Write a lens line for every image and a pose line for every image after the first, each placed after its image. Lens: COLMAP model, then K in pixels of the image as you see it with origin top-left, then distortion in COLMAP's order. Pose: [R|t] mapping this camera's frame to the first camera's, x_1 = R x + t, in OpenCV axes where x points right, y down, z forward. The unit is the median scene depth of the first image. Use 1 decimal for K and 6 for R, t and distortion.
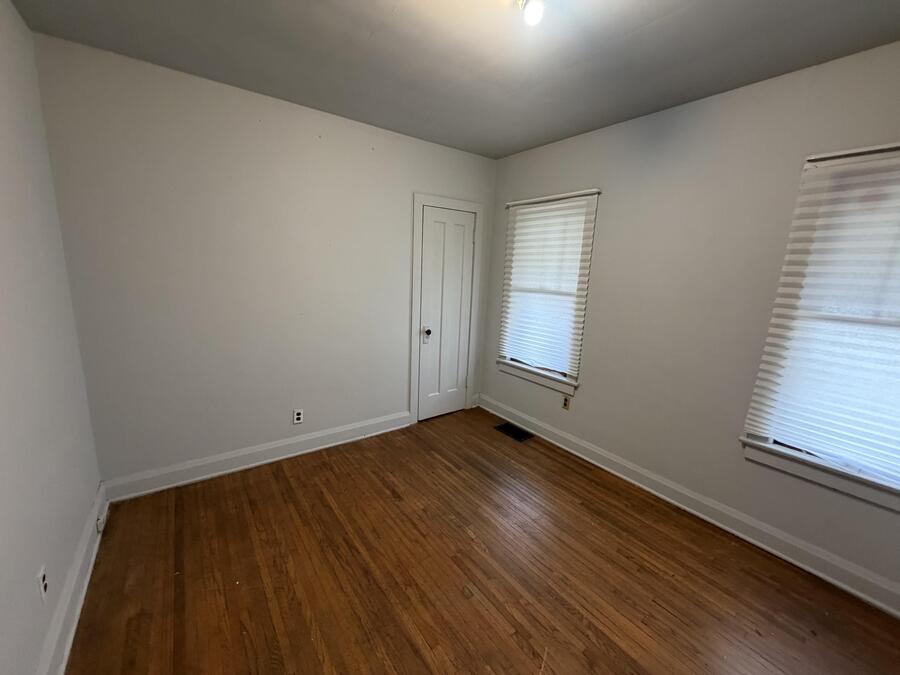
lens RADIAL K [[357.1, 0, 447.0], [0, 357.1, 339.8], [0, 0, 1]] dist [-0.000936, -0.000220]
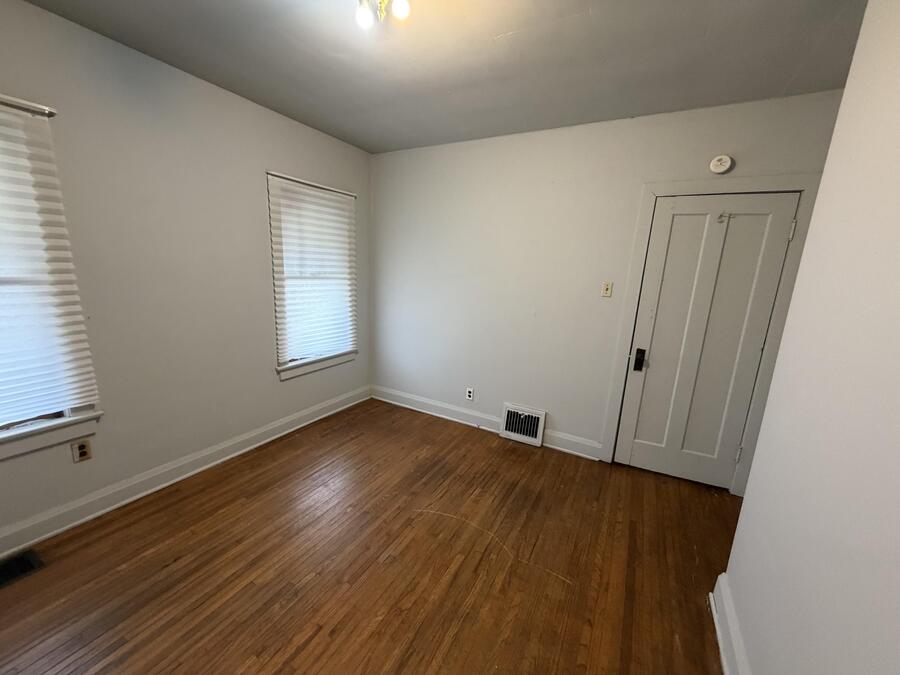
lens RADIAL K [[357.1, 0, 447.0], [0, 357.1, 339.8], [0, 0, 1]] dist [-0.000936, -0.000220]
pose [[-0.414431, -0.247735, 0.875714, -0.663808], [0.114985, 0.940273, 0.320415, -0.208677], [-0.902787, 0.233484, -0.361193, 0.890016]]
